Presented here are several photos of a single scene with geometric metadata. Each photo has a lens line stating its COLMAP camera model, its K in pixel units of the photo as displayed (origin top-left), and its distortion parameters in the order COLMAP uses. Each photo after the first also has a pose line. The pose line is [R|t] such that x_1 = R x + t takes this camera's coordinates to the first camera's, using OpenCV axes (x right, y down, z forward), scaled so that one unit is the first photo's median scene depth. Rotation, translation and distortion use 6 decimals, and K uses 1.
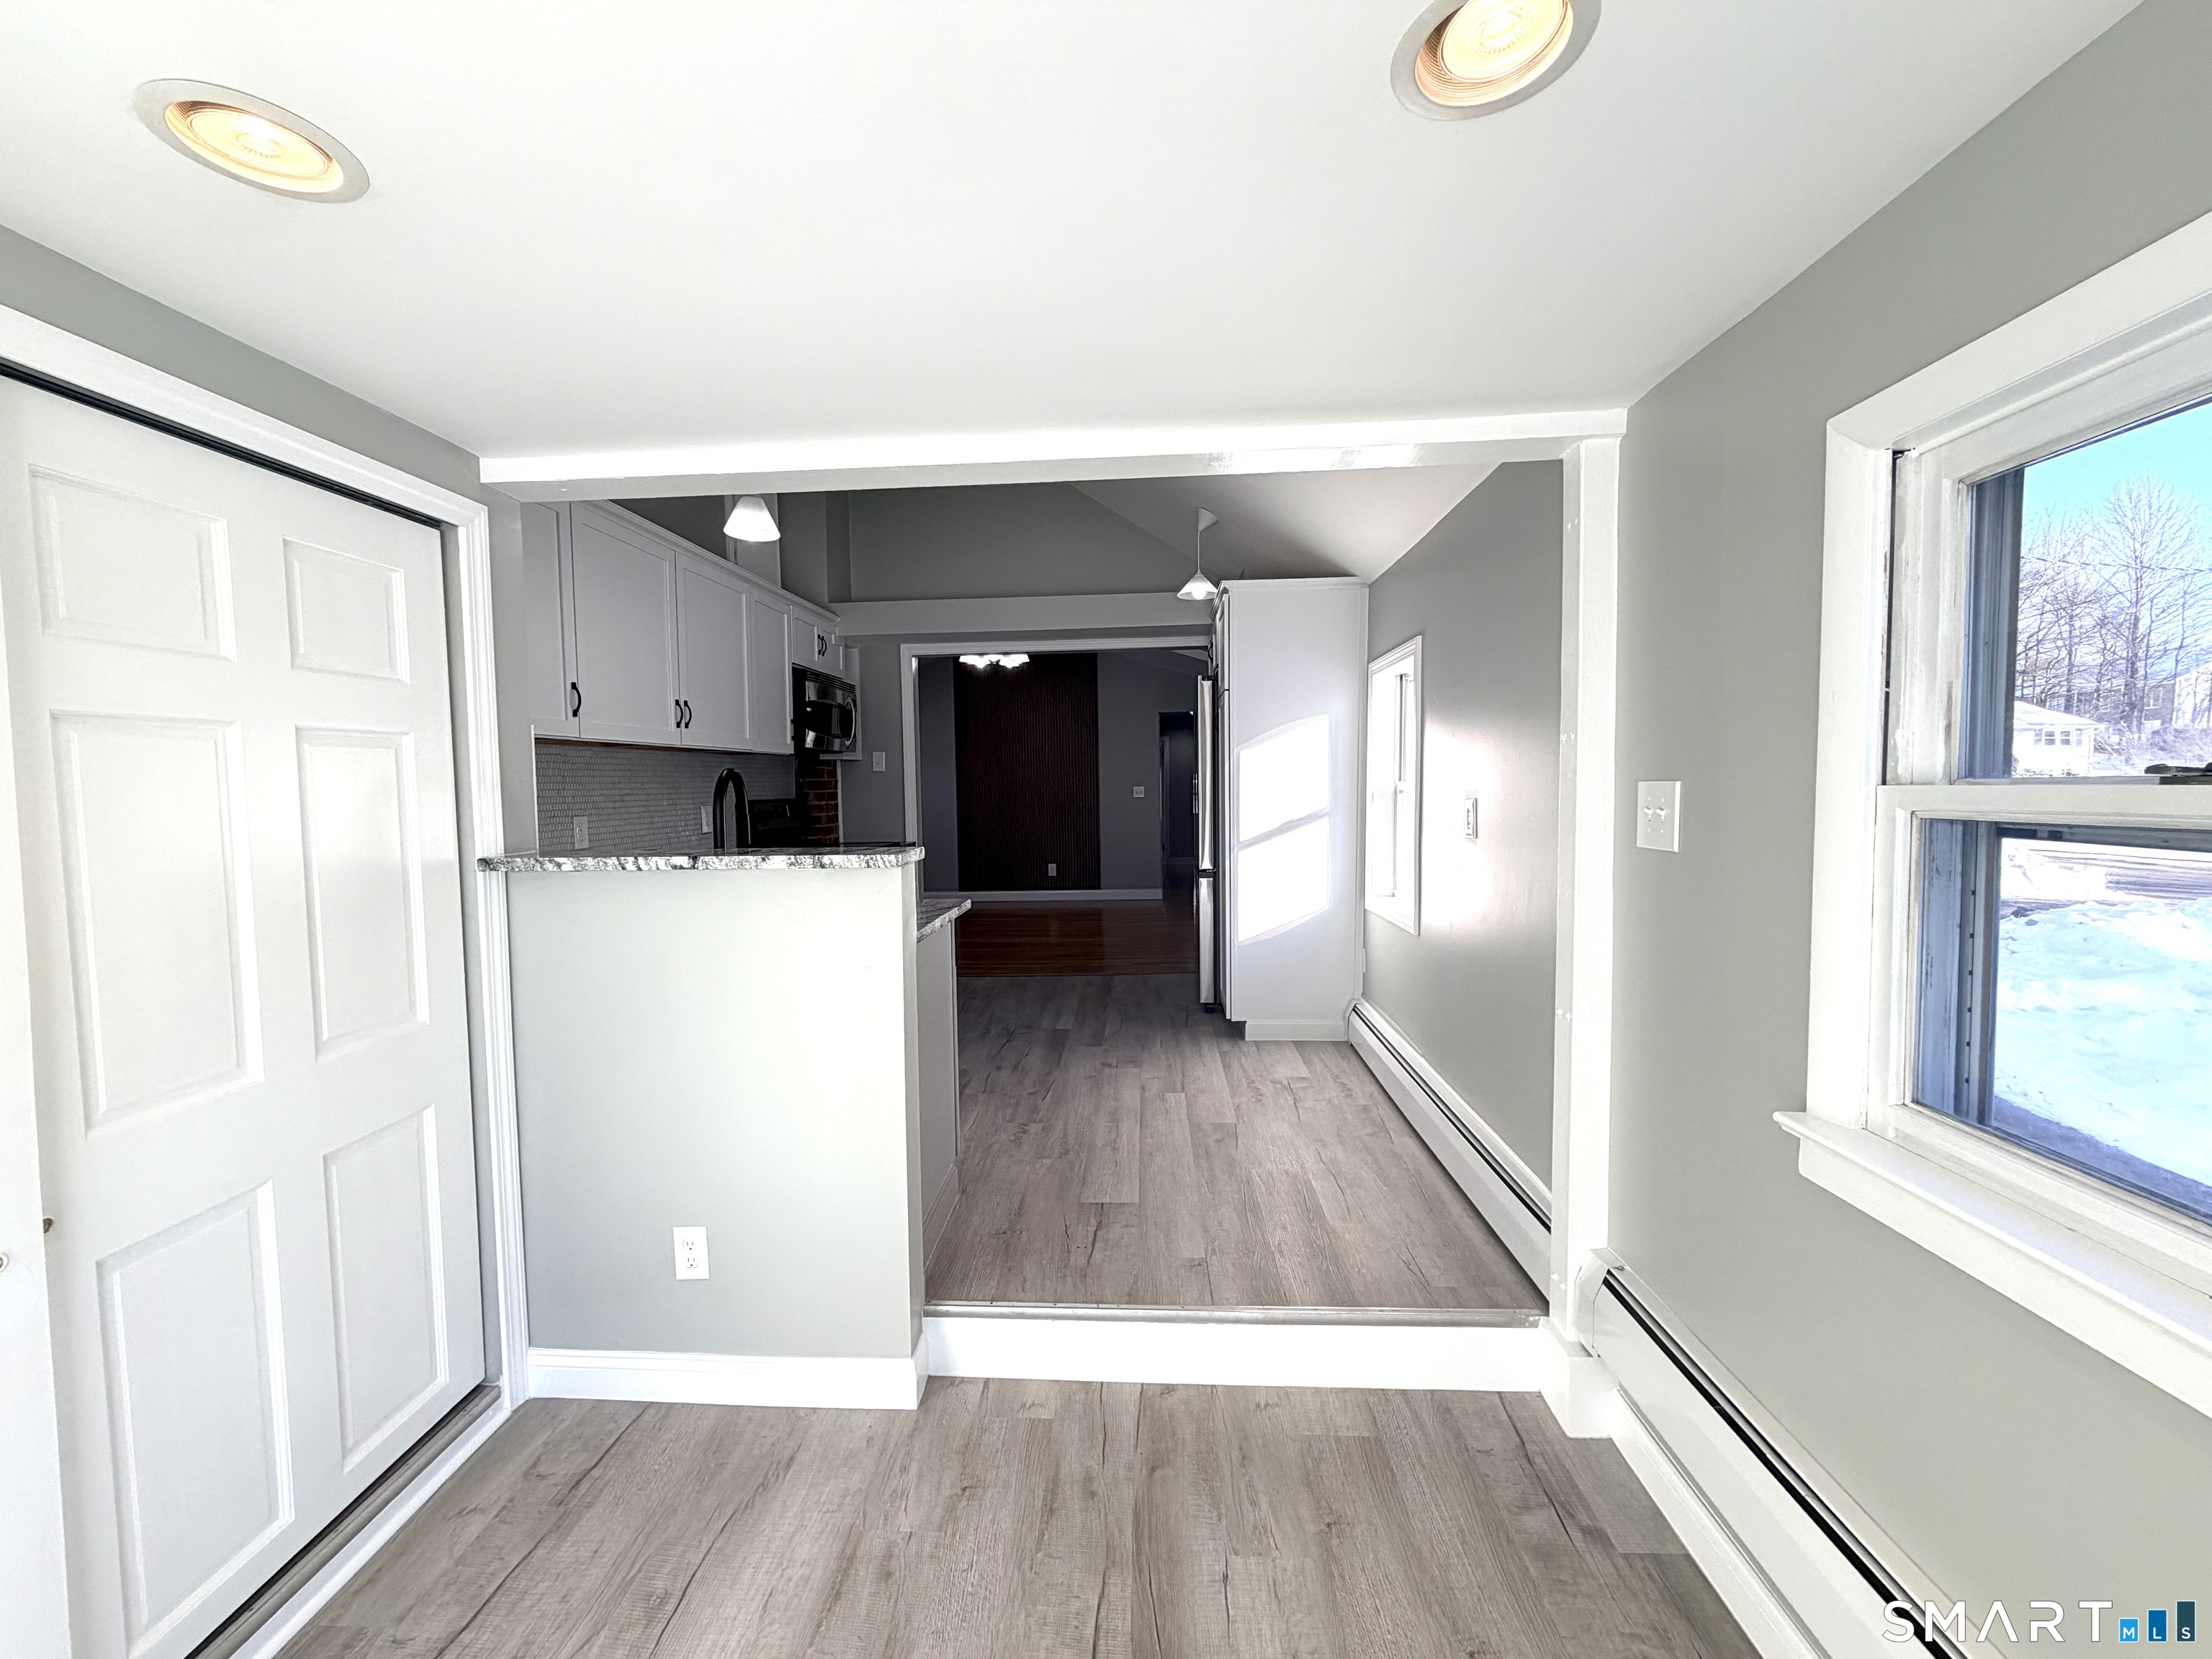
lens RADIAL K [[882.9, 0, 1098.7], [0, 882.9, 831.9], [0, 0, 1]] dist [-0.000849, 0.000553]
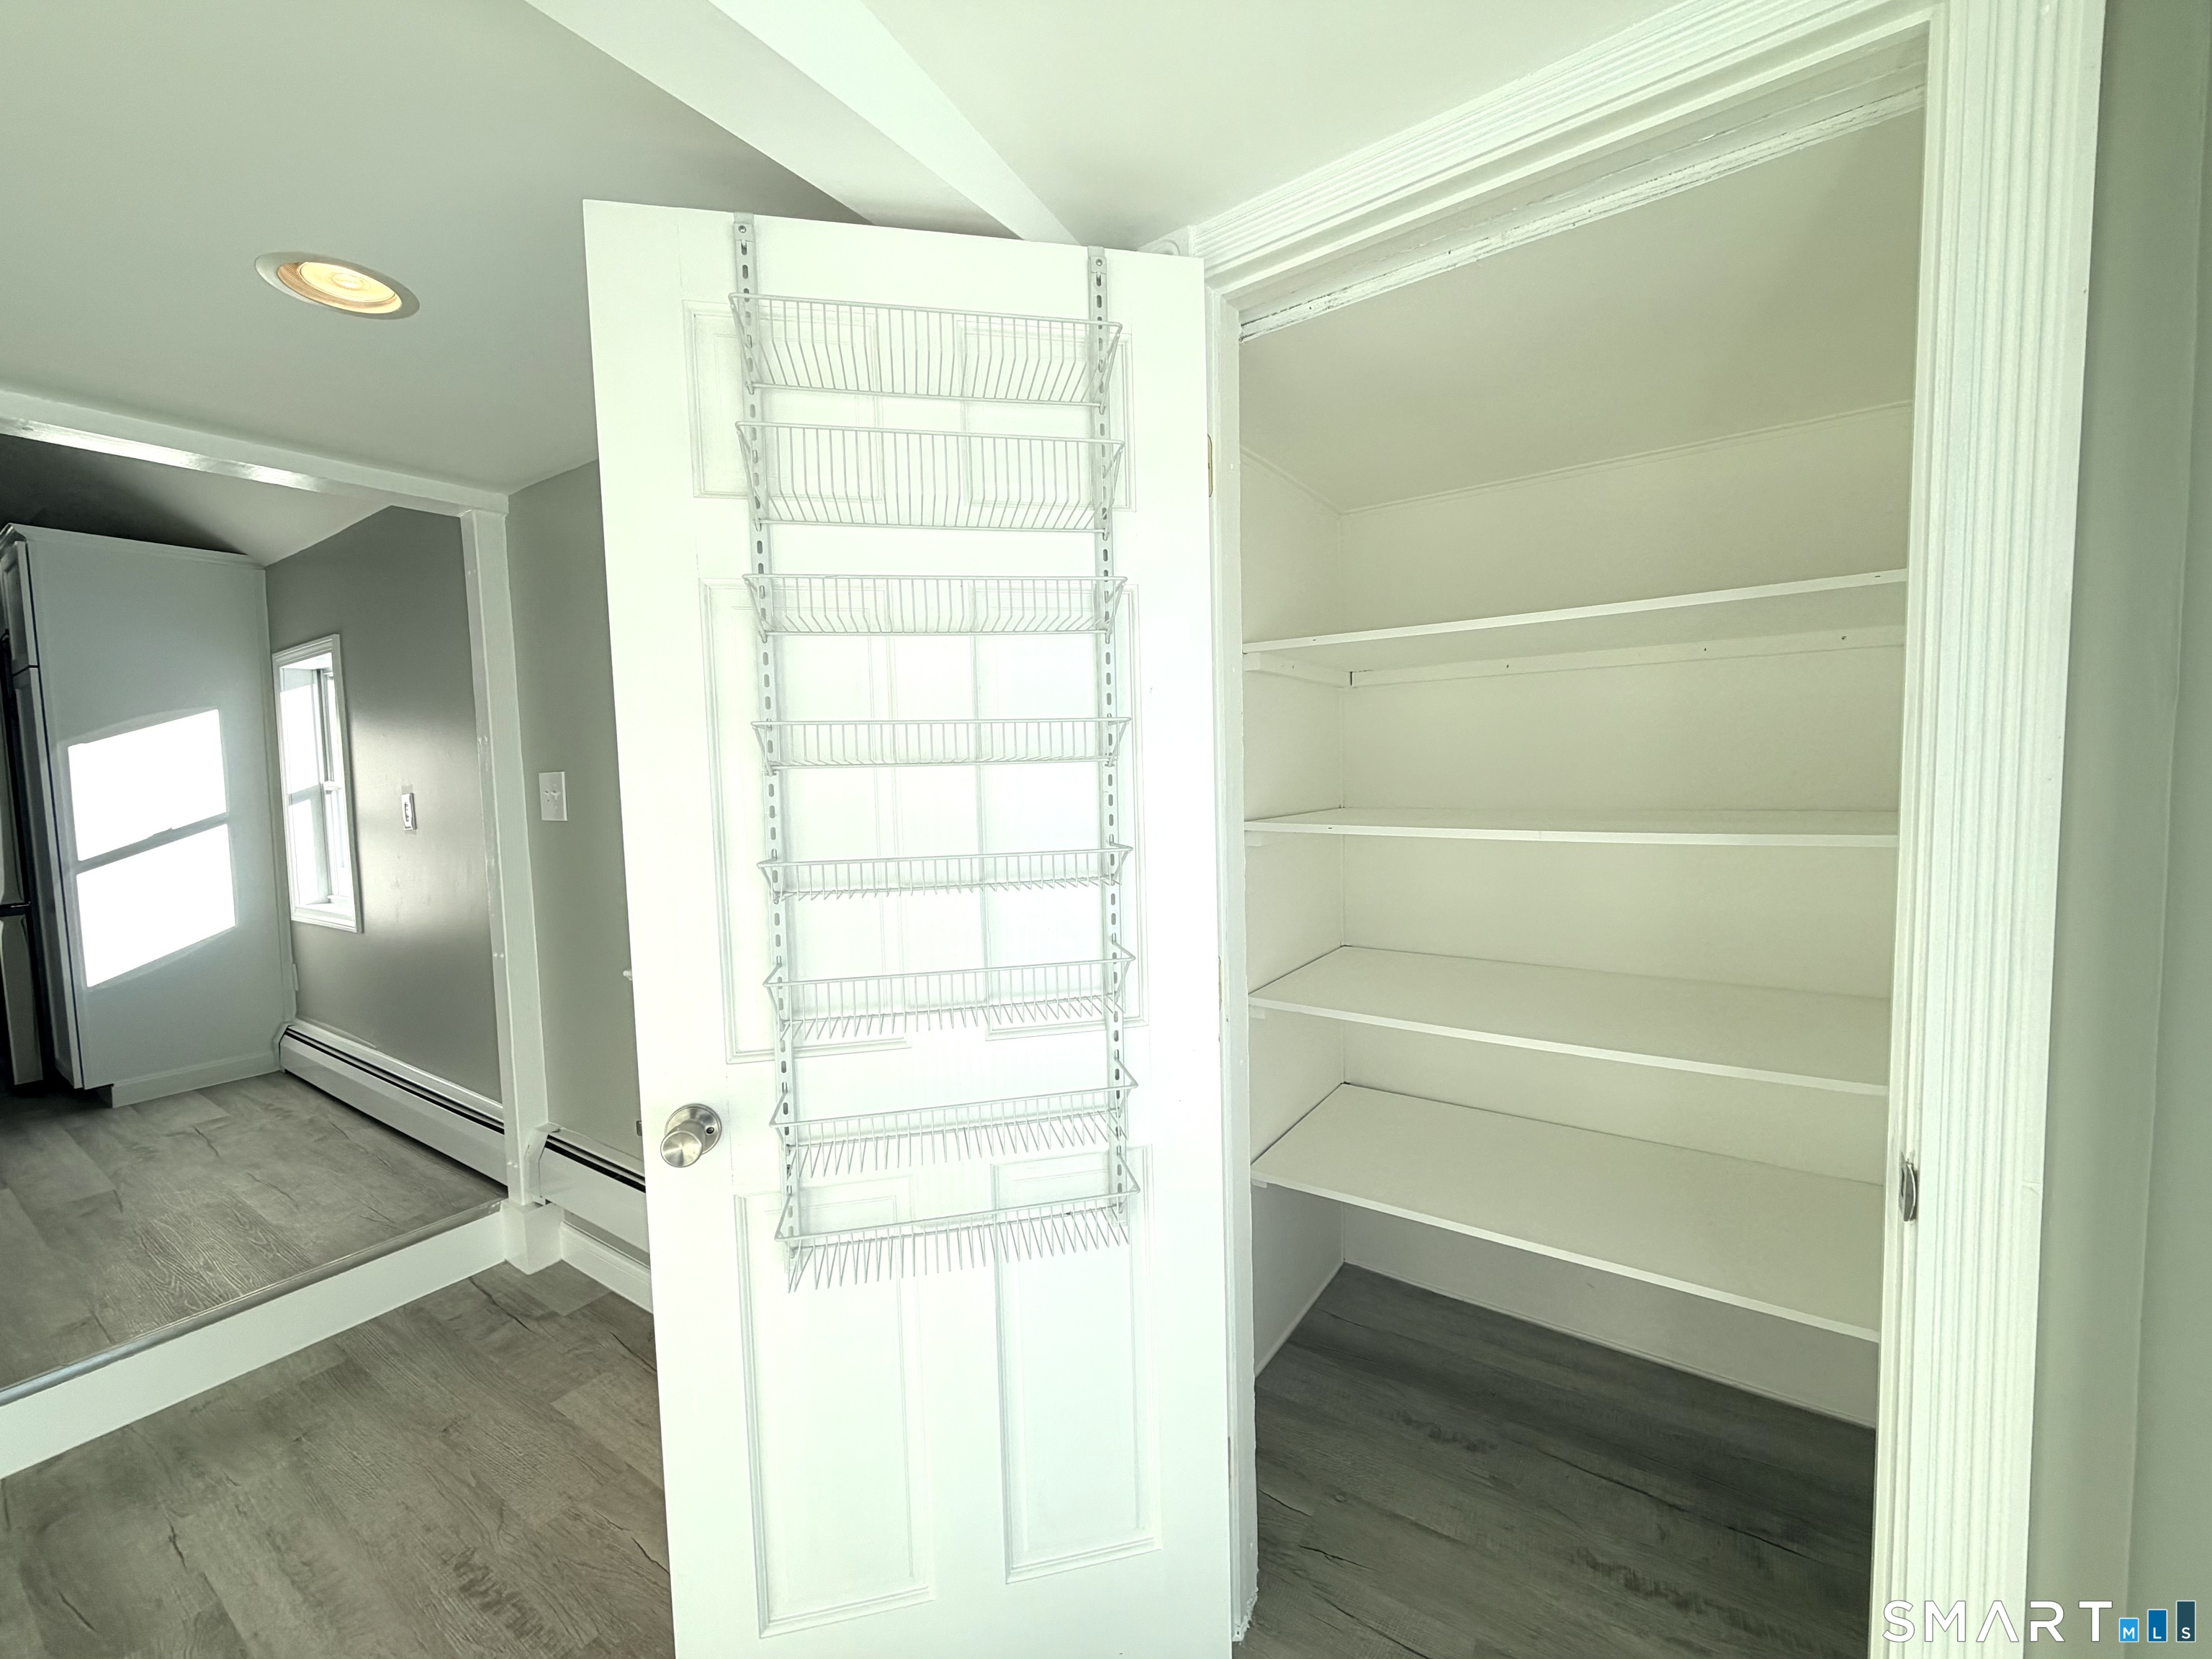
lens RADIAL K [[882.9, 0, 1105.2], [0, 882.9, 831.0], [0, 0, 1]] dist [-0.000849, 0.000553]
pose [[0.502989, -0.059023, 0.862275, -0.069049], [0.065515, 0.997399, 0.030056, 0.025584], [-0.861806, 0.041374, 0.505547, -0.231202]]
